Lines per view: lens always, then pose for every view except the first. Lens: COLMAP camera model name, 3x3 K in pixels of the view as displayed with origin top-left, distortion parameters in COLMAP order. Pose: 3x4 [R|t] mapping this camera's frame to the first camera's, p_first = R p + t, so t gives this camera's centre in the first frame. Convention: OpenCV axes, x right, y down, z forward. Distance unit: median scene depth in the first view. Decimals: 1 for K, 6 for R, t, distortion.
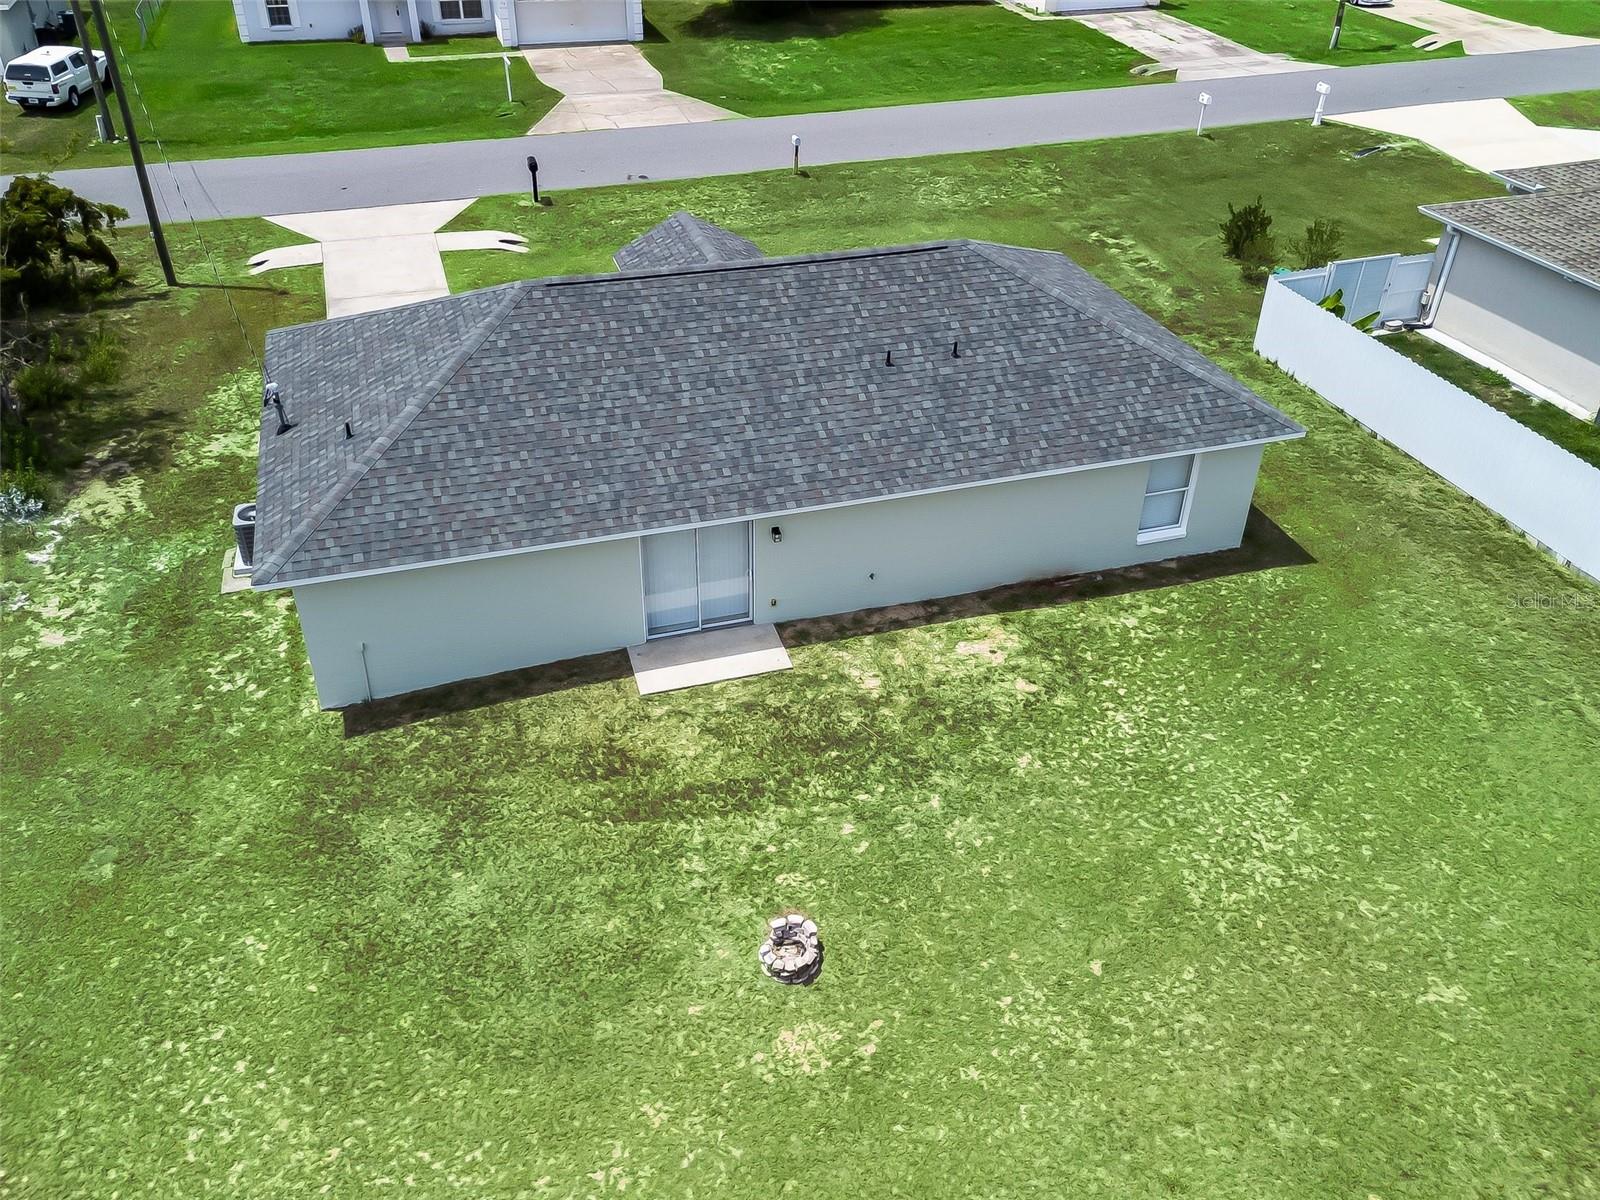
lens RADIAL K [[1267.5, 0, 800.0], [0, 1267.5, 600.0], [0, 0, 1]] dist [0.042395, -0.005926]
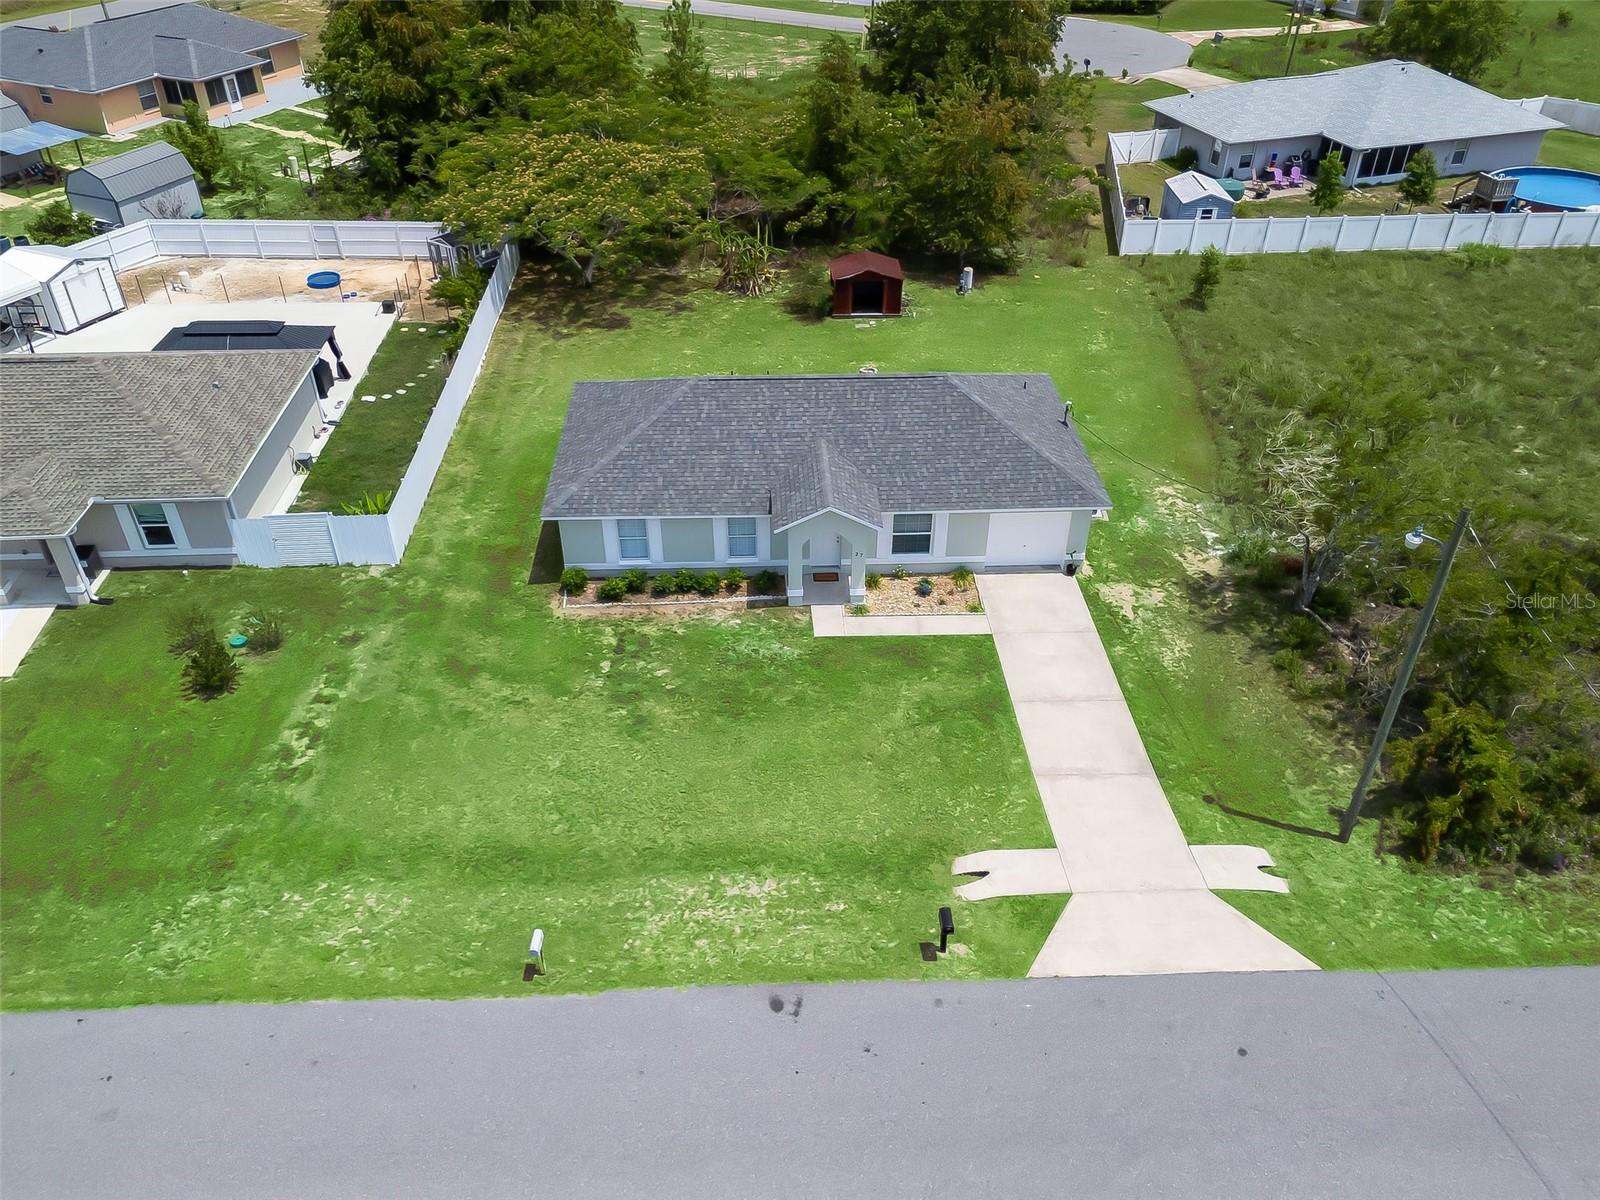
lens RADIAL K [[1192.1, 0, 800.0], [0, 1192.1, 600.0], [0, 0, 1]] dist [0.081169, -0.080710]
pose [[-0.964571, -0.167533, 0.203803, -0.333328], [0.136705, 0.343311, 0.929220, -1.432602], [-0.225643, 0.924159, -0.308245, 1.491551]]
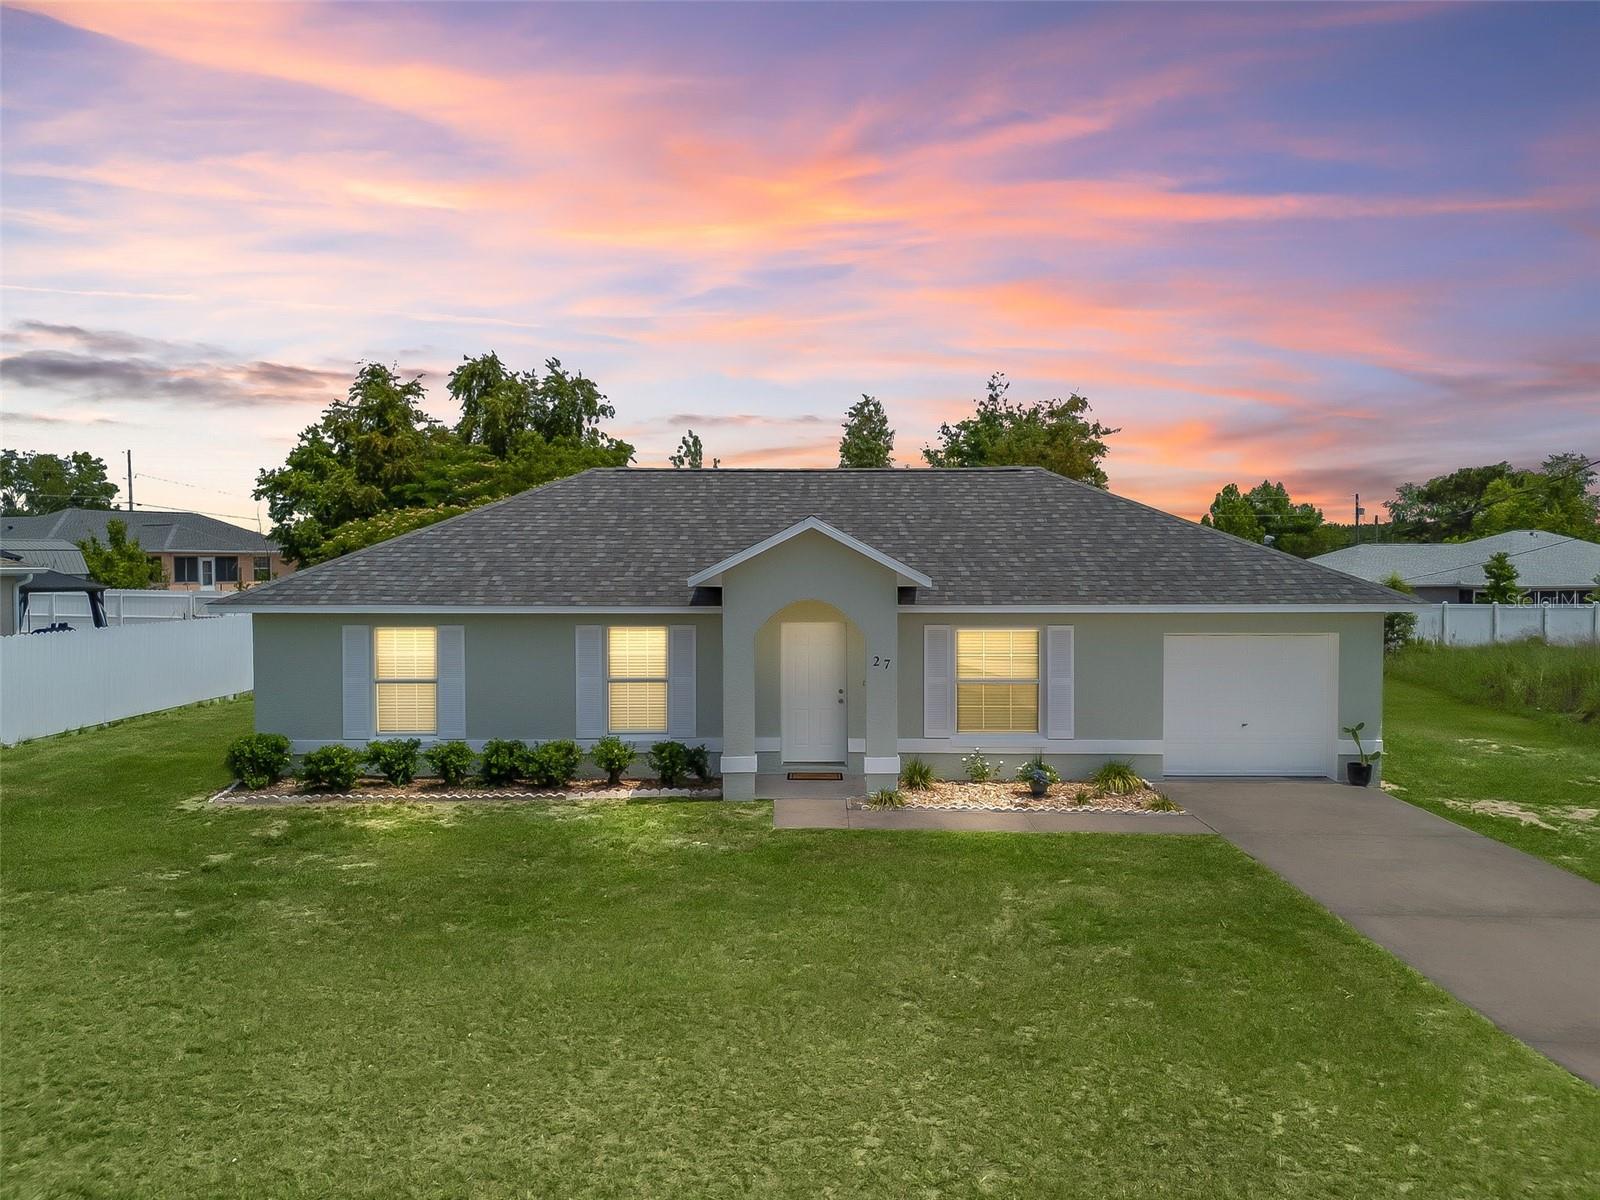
lens RADIAL K [[1192.1, 0, 800.0], [0, 1192.1, 600.0], [0, 0, 1]] dist [0.081169, -0.080710]
pose [[-0.951093, -0.025755, 0.307829, -0.262229], [0.165599, 0.798714, 0.578474, -0.601707], [-0.260766, 0.601159, -0.755386, 1.459320]]
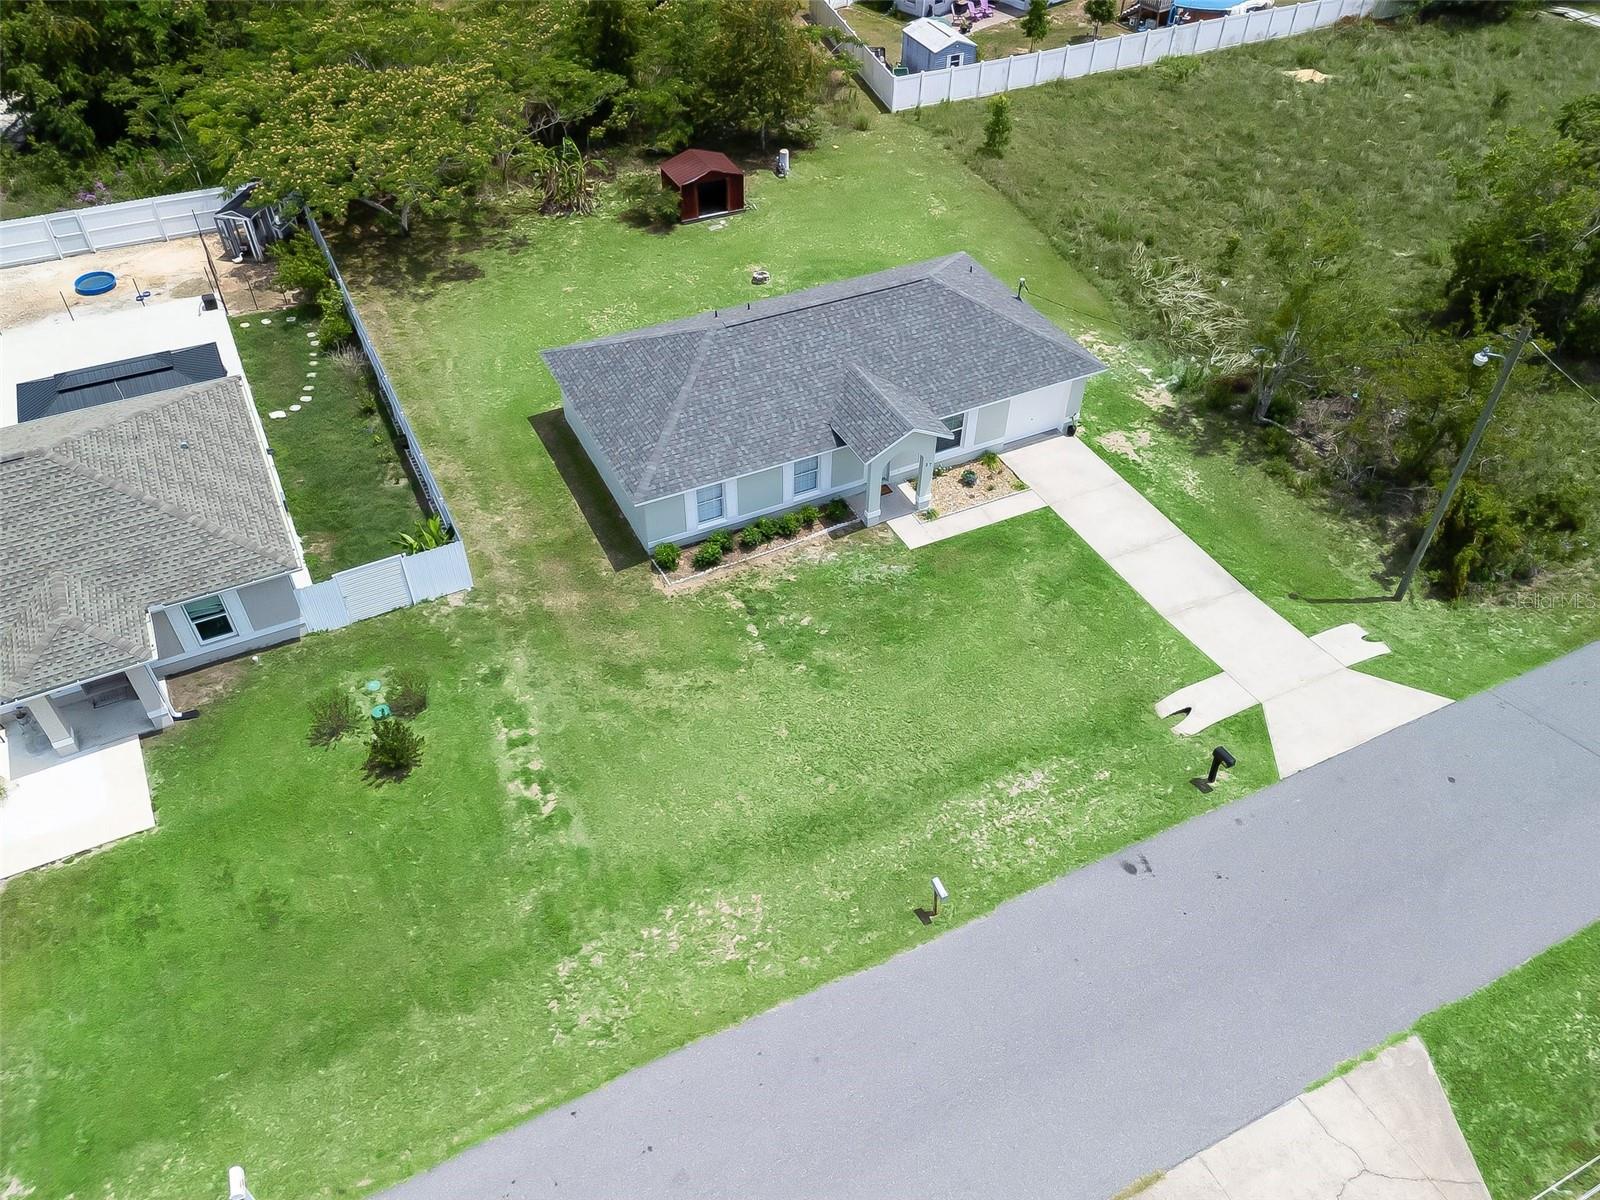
lens RADIAL K [[1180.4, 0, 800.0], [0, 1180.4, 600.0], [0, 0, 1]] dist [0.075486, -0.080815]
pose [[-0.988203, 0.084782, -0.127542, 0.214352], [-0.107280, 0.211125, 0.971554, -1.529885], [0.109298, 0.973775, -0.199539, 1.445589]]
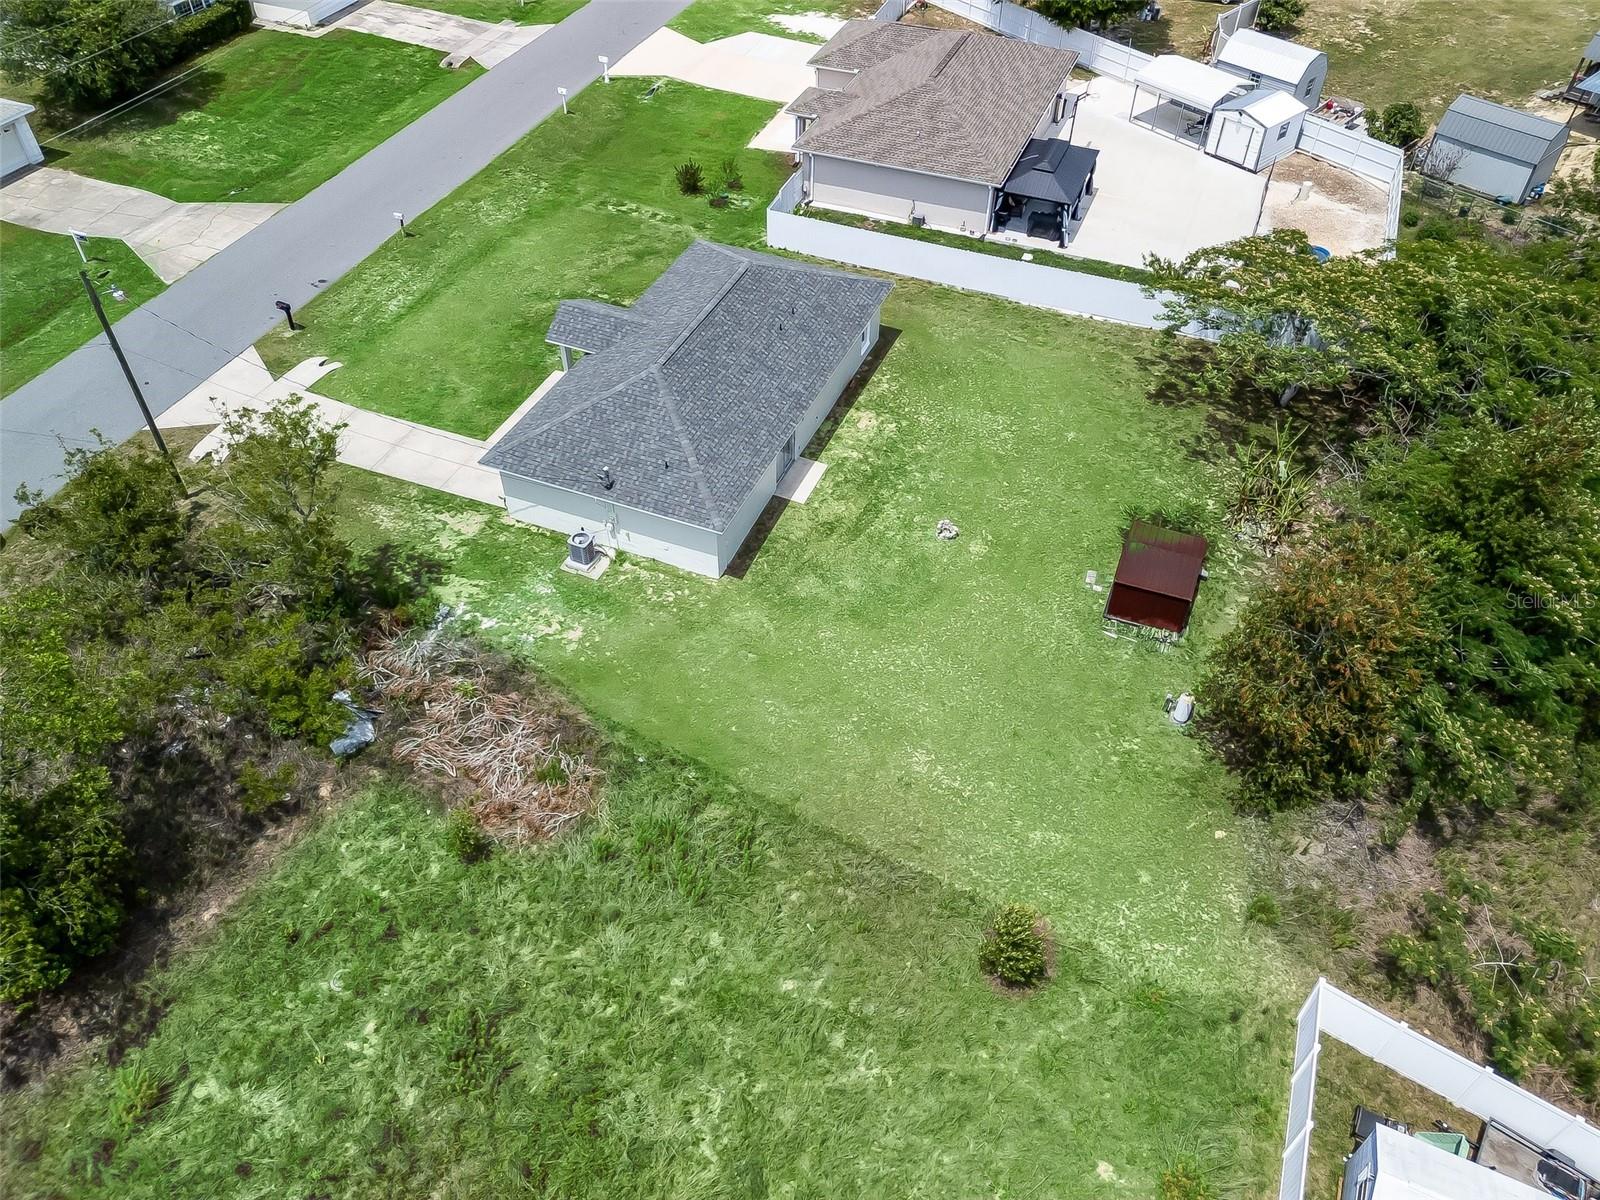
lens RADIAL K [[1180.4, 0, 800.0], [0, 1180.4, 600.0], [0, 0, 1]] dist [0.075486, -0.080815]
pose [[0.643049, -0.546096, 0.536905, -1.018167], [0.436932, 0.837395, 0.328419, -0.360756], [-0.628950, 0.023401, 0.777093, -0.506387]]
